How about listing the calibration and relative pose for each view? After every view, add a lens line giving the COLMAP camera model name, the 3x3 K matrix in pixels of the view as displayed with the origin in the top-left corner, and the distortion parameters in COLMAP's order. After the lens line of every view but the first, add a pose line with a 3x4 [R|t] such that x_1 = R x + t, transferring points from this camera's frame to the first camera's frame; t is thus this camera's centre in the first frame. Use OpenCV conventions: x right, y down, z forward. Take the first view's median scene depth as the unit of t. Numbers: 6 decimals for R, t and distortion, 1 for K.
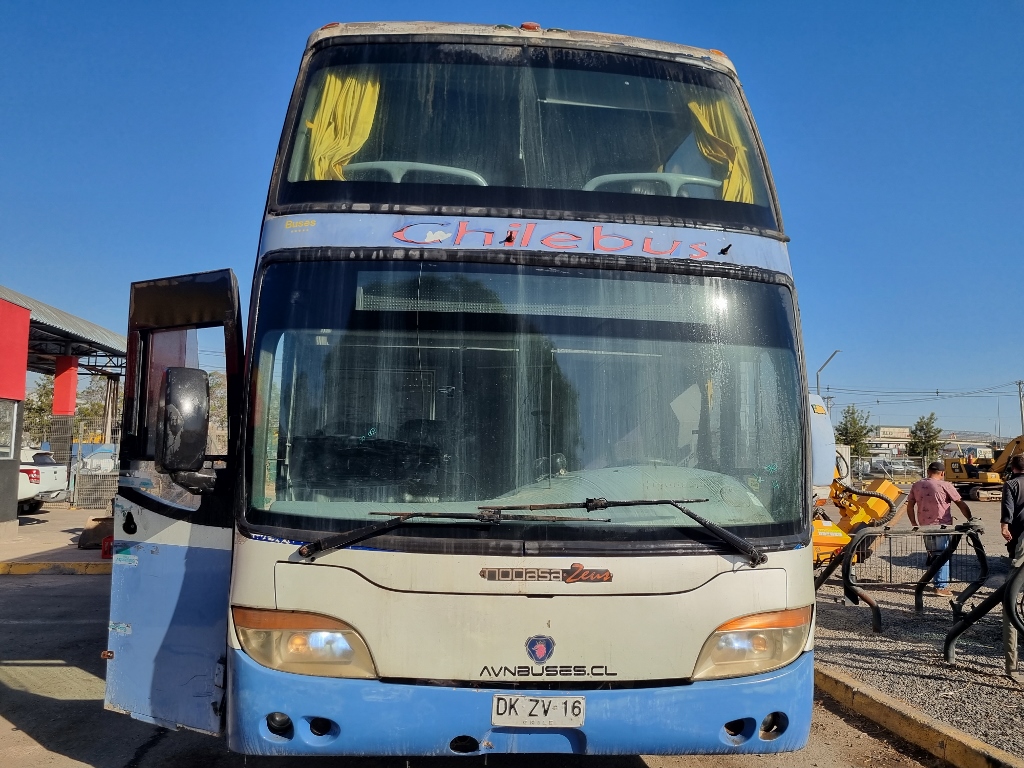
lens RADIAL K [[773.4, 0, 512.0], [0, 773.4, 384.0], [0, 0, 1]] dist [0.047054, -0.040406]
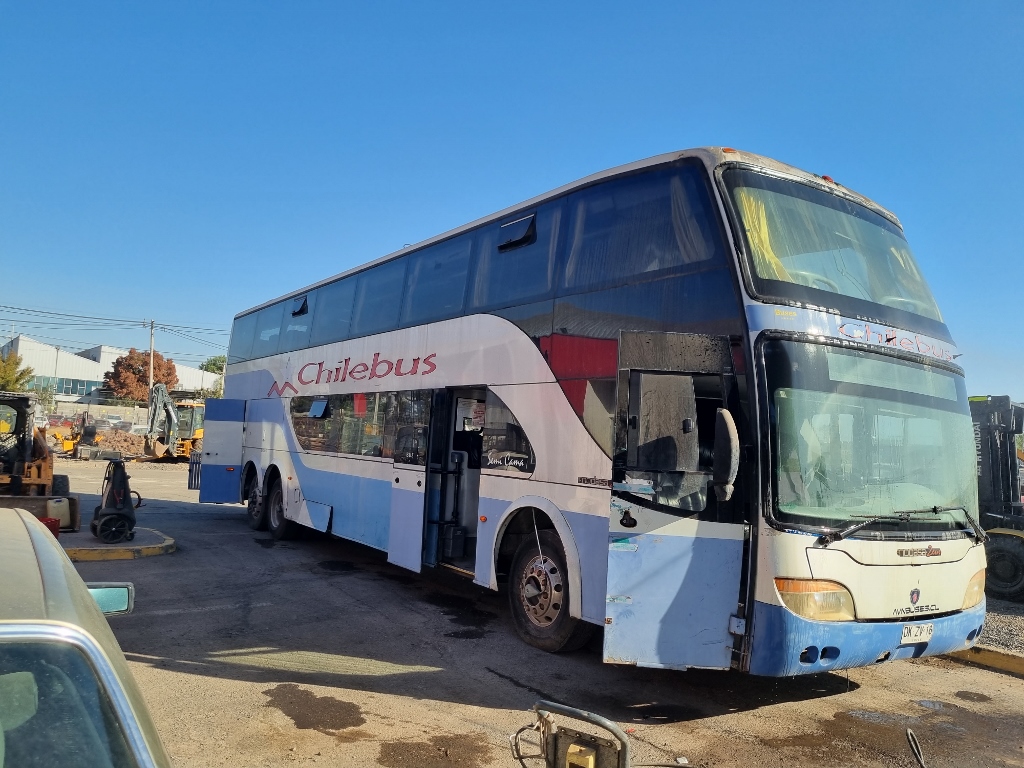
lens RADIAL K [[808.7, 0, 512.0], [0, 808.7, 359.3], [0, 0, 1]] dist [0.049709, -0.052758]
pose [[0.870206, 0.086520, 0.485032, -1.596626], [-0.096089, 0.995359, -0.005155, -0.072740], [-0.483227, -0.042120, 0.874481, -0.091007]]
